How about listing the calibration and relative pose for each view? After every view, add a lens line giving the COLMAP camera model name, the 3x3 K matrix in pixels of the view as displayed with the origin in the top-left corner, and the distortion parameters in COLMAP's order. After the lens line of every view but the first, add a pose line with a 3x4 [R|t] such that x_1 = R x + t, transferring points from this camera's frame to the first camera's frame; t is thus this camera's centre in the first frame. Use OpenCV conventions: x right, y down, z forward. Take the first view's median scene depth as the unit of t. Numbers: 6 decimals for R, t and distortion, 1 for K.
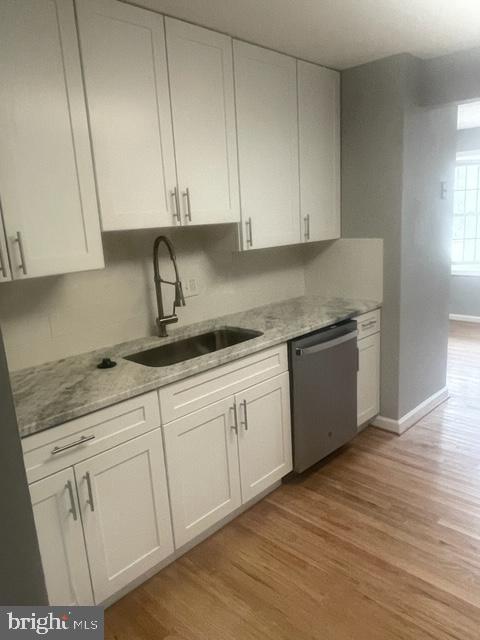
lens RADIAL K [[459.8, 0, 240.0], [0, 459.8, 320.0], [0, 0, 1]] dist [0.002947, 0.000017]
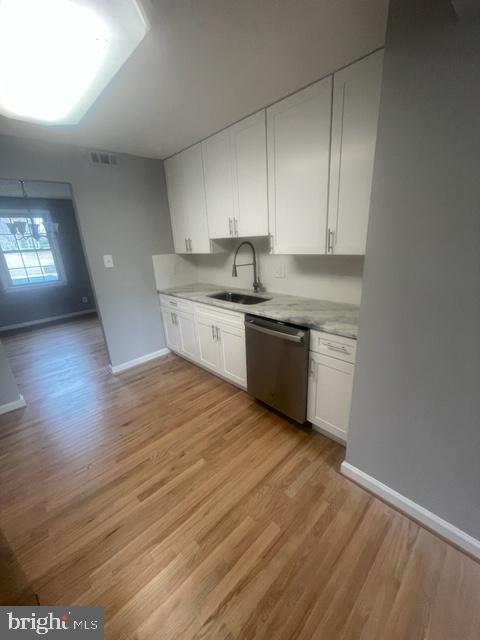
lens RADIAL K [[268.4, 0, 241.5], [0, 268.4, 320.6], [0, 0, 1]] dist [0.017397, -0.000131]
pose [[-0.051573, 0.356686, -0.932800, 1.022313], [-0.158359, 0.919304, 0.360281, -0.276302], [0.986034, 0.166298, 0.009073, 0.998356]]
